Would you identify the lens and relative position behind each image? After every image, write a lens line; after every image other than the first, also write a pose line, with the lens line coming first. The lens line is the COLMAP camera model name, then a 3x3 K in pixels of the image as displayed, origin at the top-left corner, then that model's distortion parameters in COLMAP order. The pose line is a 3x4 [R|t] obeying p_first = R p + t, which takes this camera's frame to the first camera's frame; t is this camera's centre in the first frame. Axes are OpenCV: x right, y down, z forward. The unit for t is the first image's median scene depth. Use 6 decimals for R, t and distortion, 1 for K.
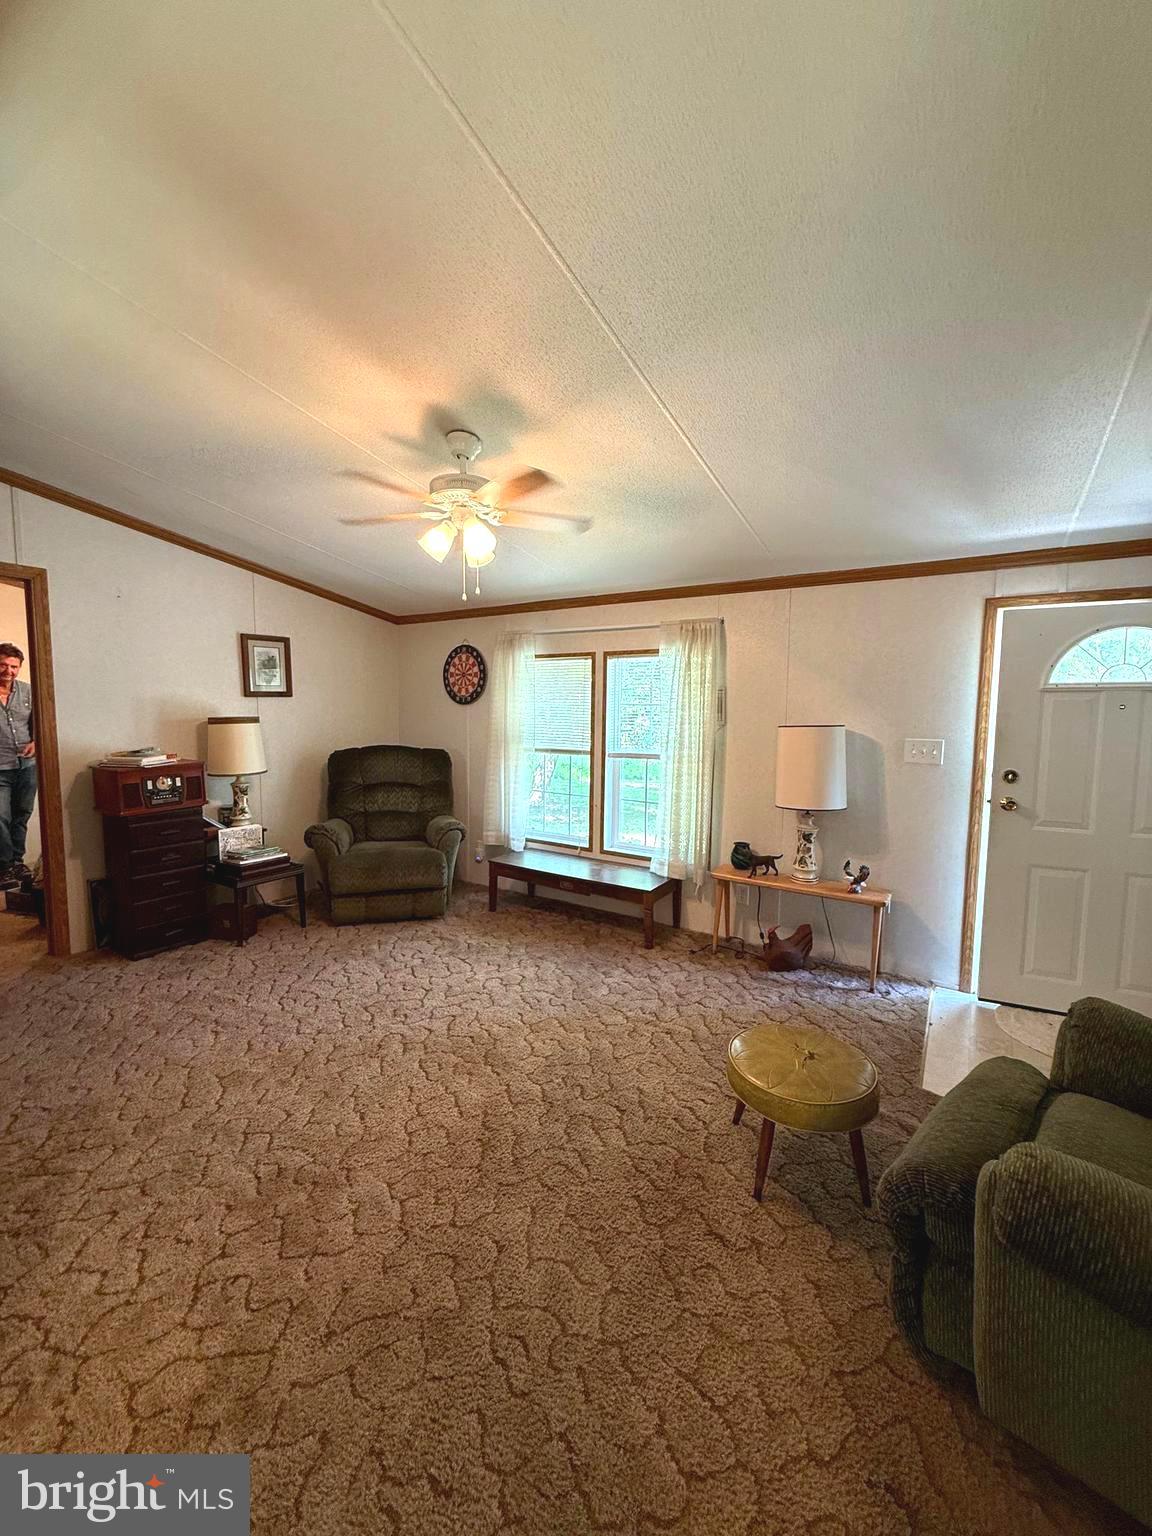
lens RADIAL K [[607.8, 0, 574.5], [0, 607.8, 764.2], [0, 0, 1]] dist [0.001870, -0.001073]
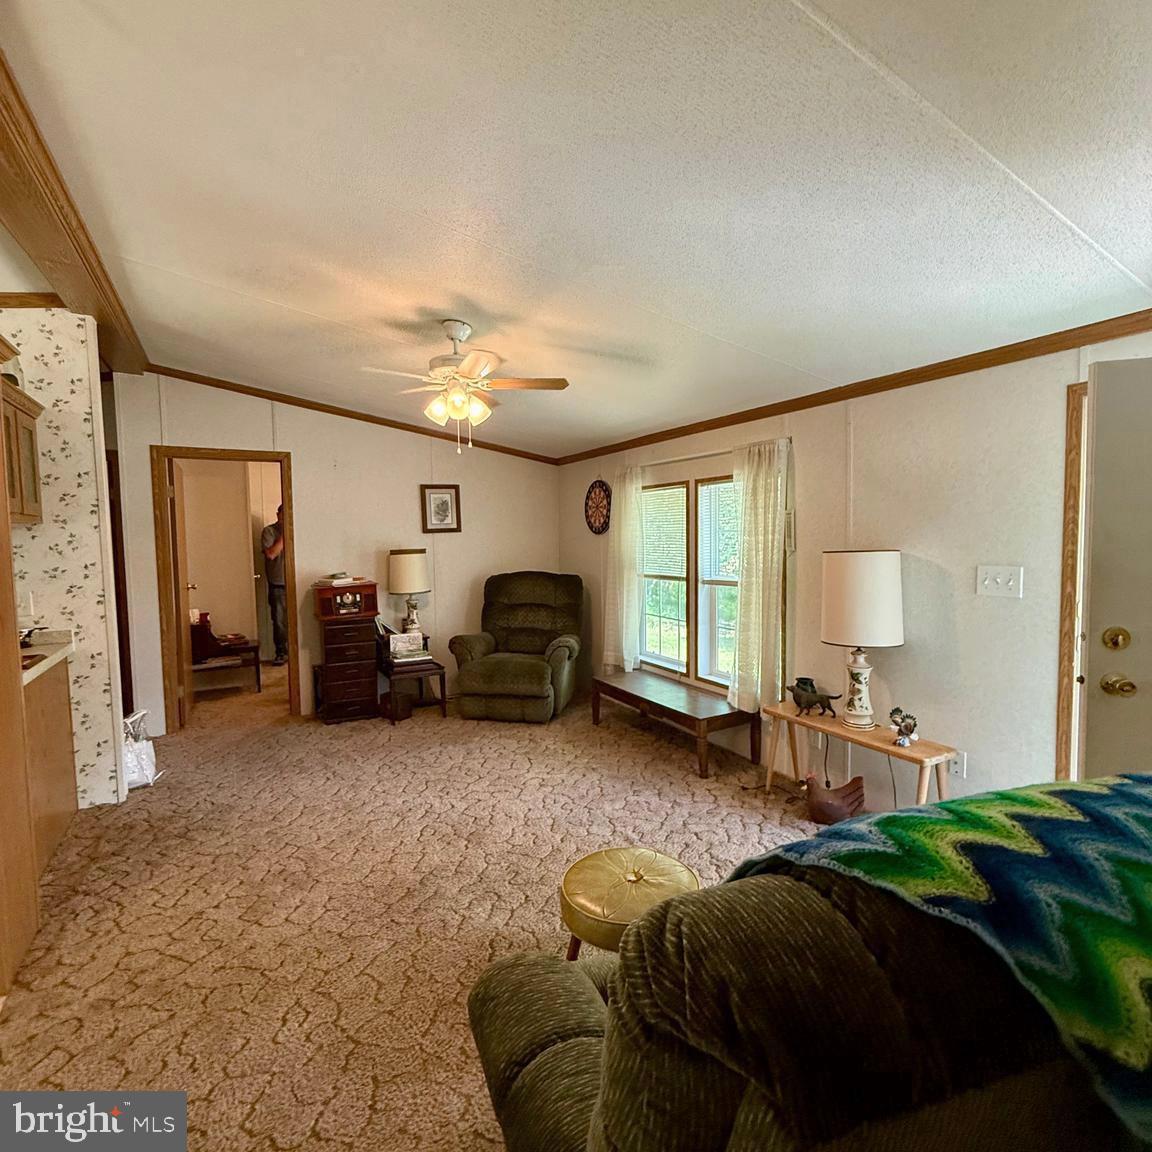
lens RADIAL K [[605.7, 0, 579.0], [0, 605.7, 572.5], [0, 0, 1]] dist [-0.001296, -0.001370]
pose [[0.885170, 0.004281, -0.465248, 0.382798], [-0.017671, 0.999546, -0.024423, -0.002587], [0.464932, 0.029840, 0.884844, 0.024470]]
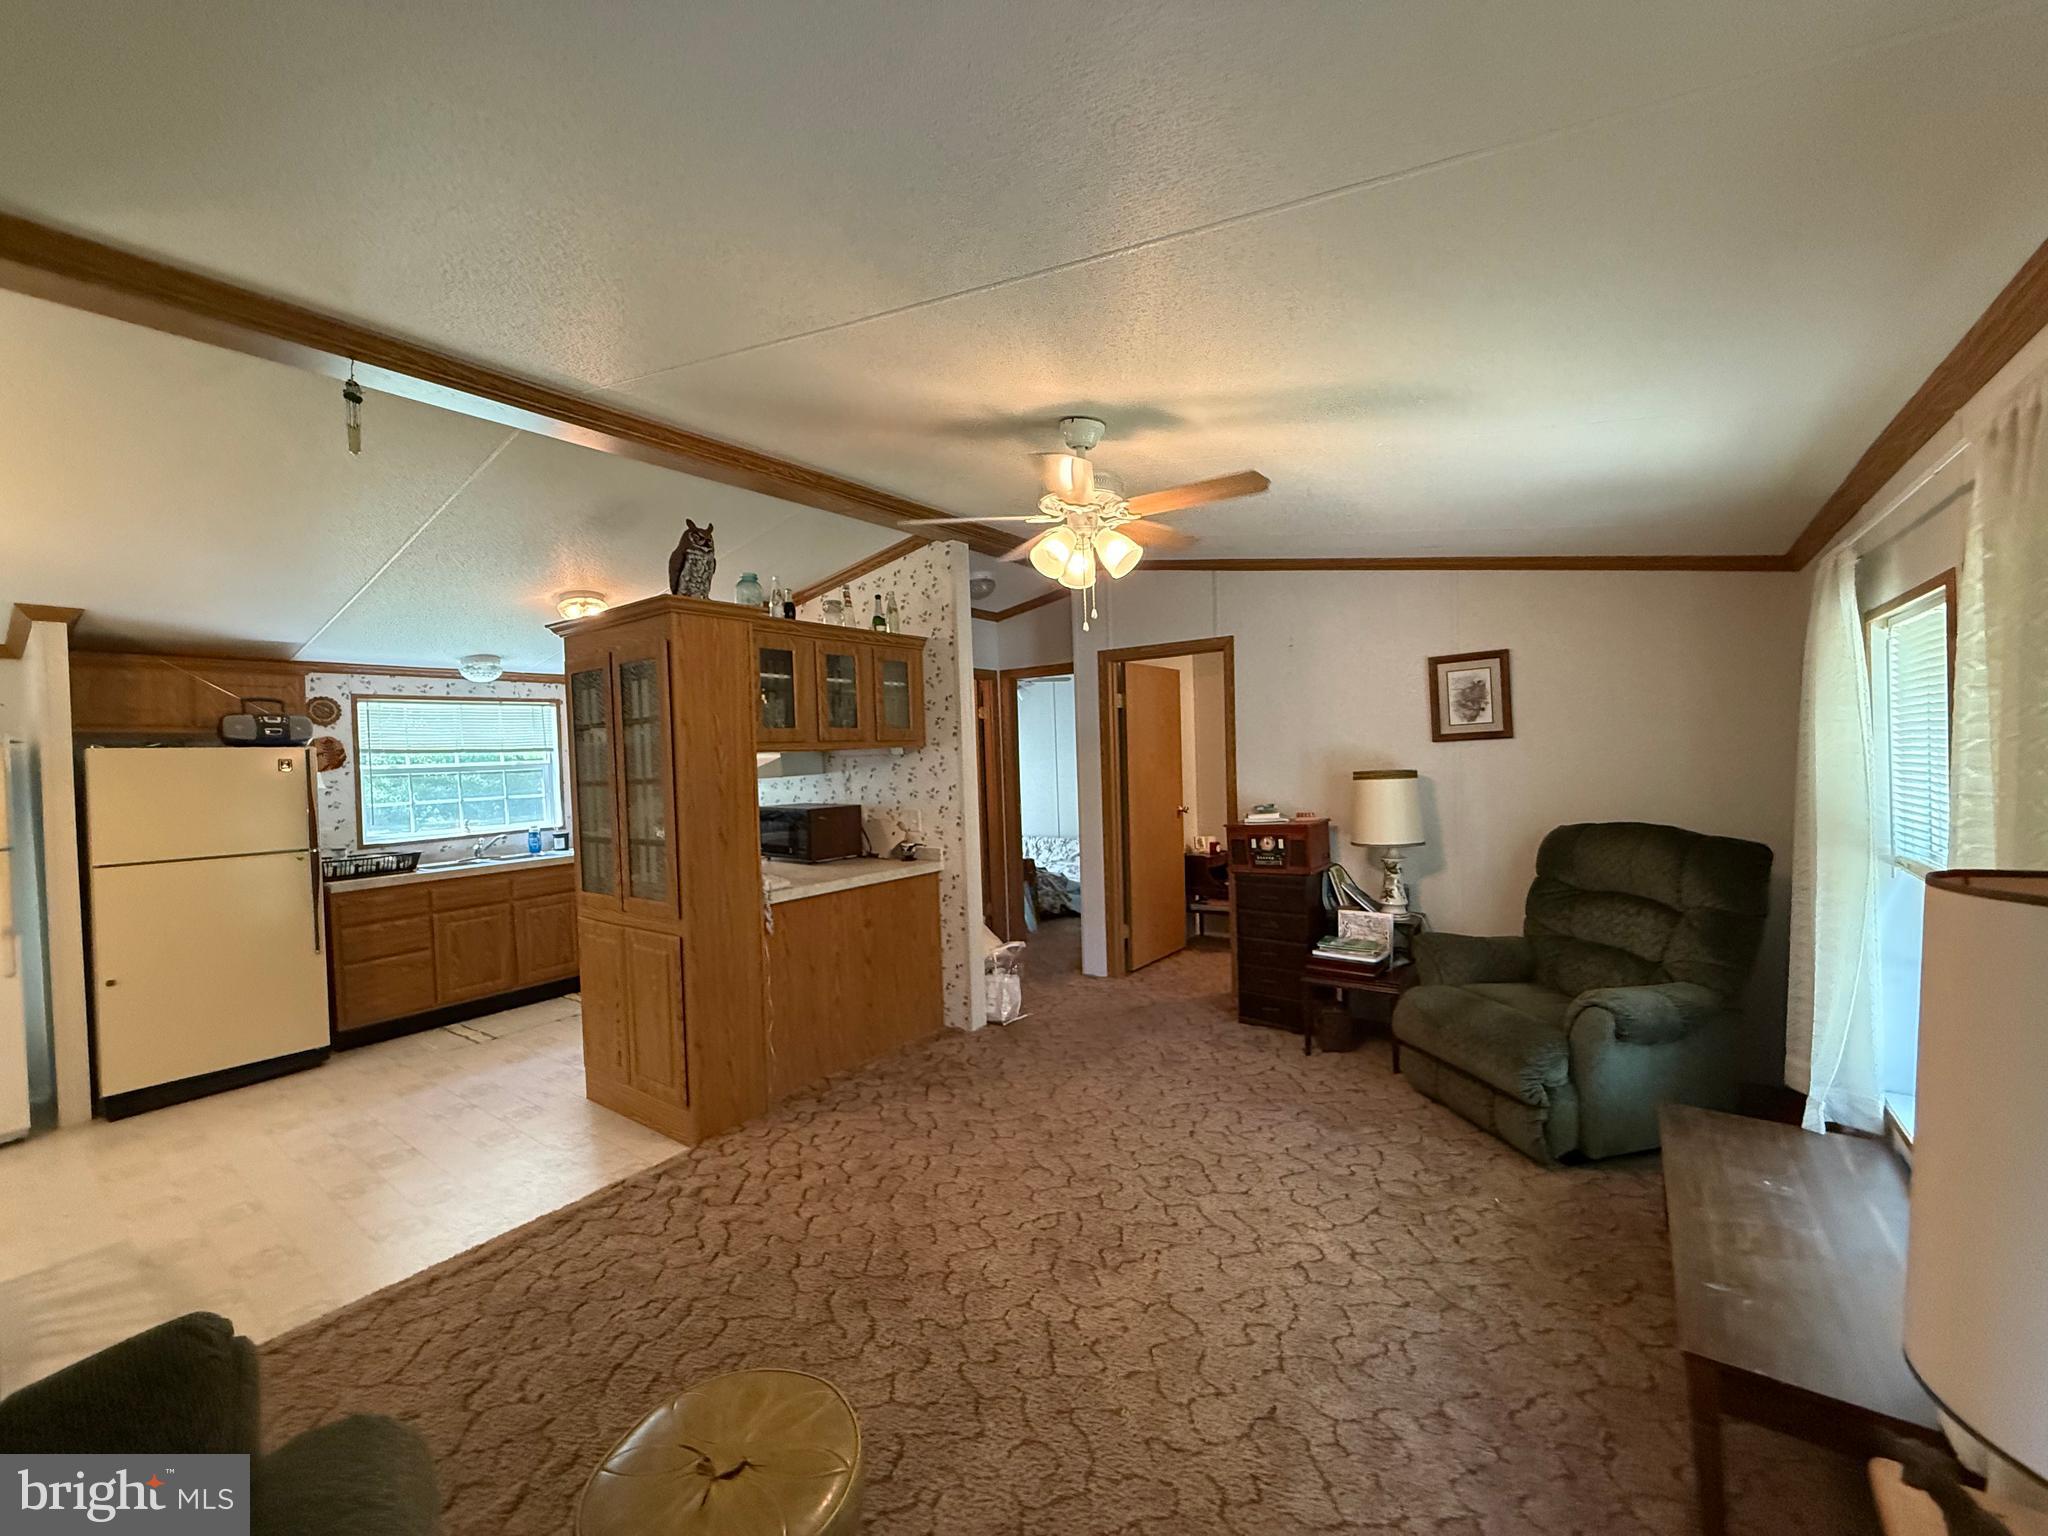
lens RADIAL K [[810.4, 0, 1025.5], [0, 810.4, 766.5], [0, 0, 1]] dist [0.001870, -0.001073]
pose [[-0.067577, 0.001379, -0.997713, 0.521476], [-0.058518, 0.998272, 0.005344, -0.063712], [0.995996, 0.058745, -0.067380, 0.637381]]
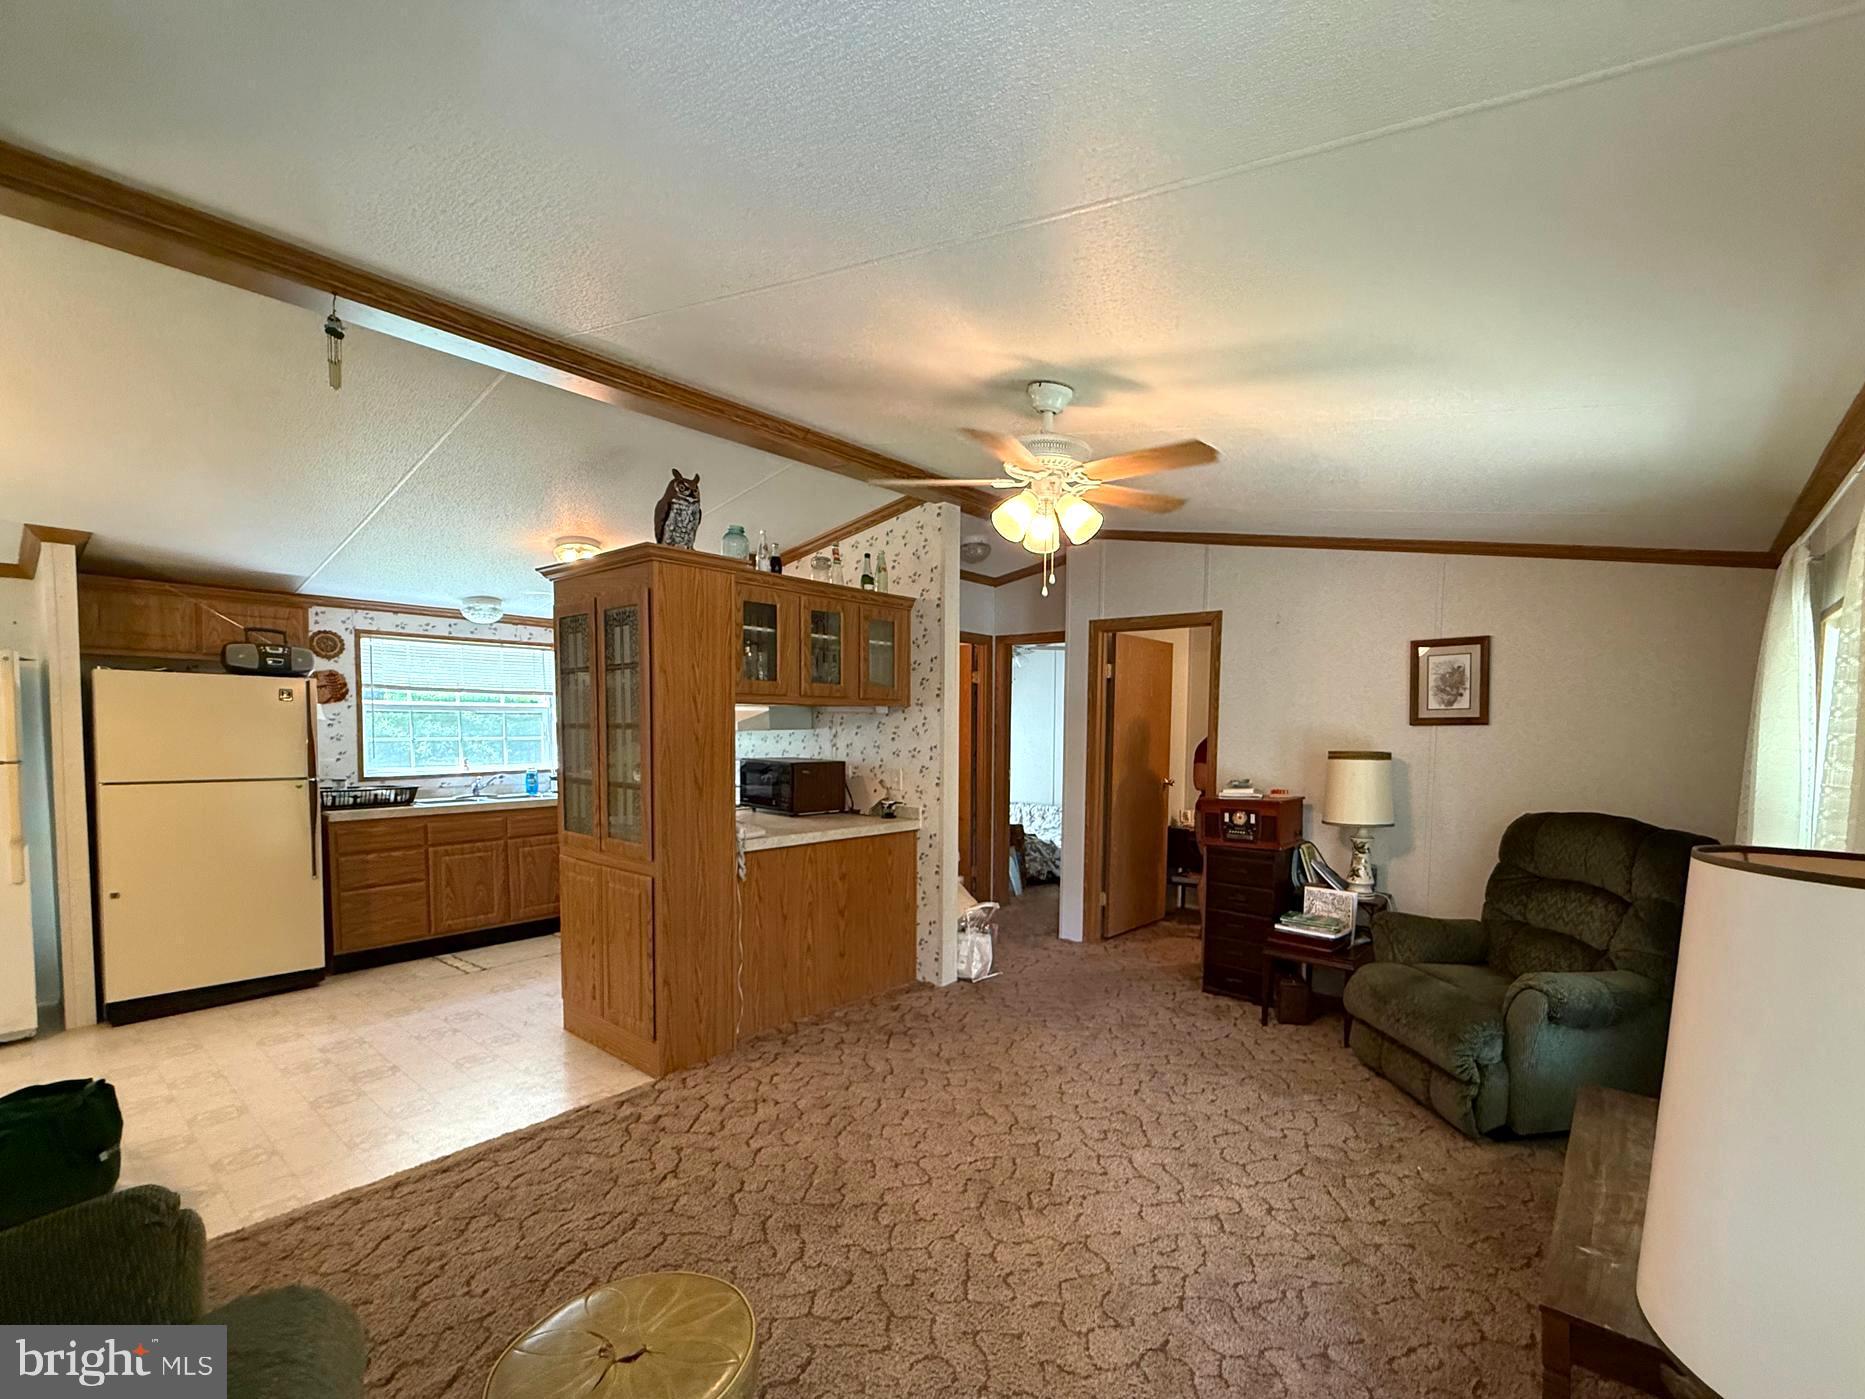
lens RADIAL K [[786.5, 0, 949.8], [0, 786.5, 753.2], [0, 0, 1]] dist [-0.000108, 0.000021]
pose [[-0.084718, 0.035197, -0.995783, 0.509200], [-0.105978, 0.993389, 0.044129, -0.066508], [0.990753, 0.109270, -0.080428, 0.582436]]
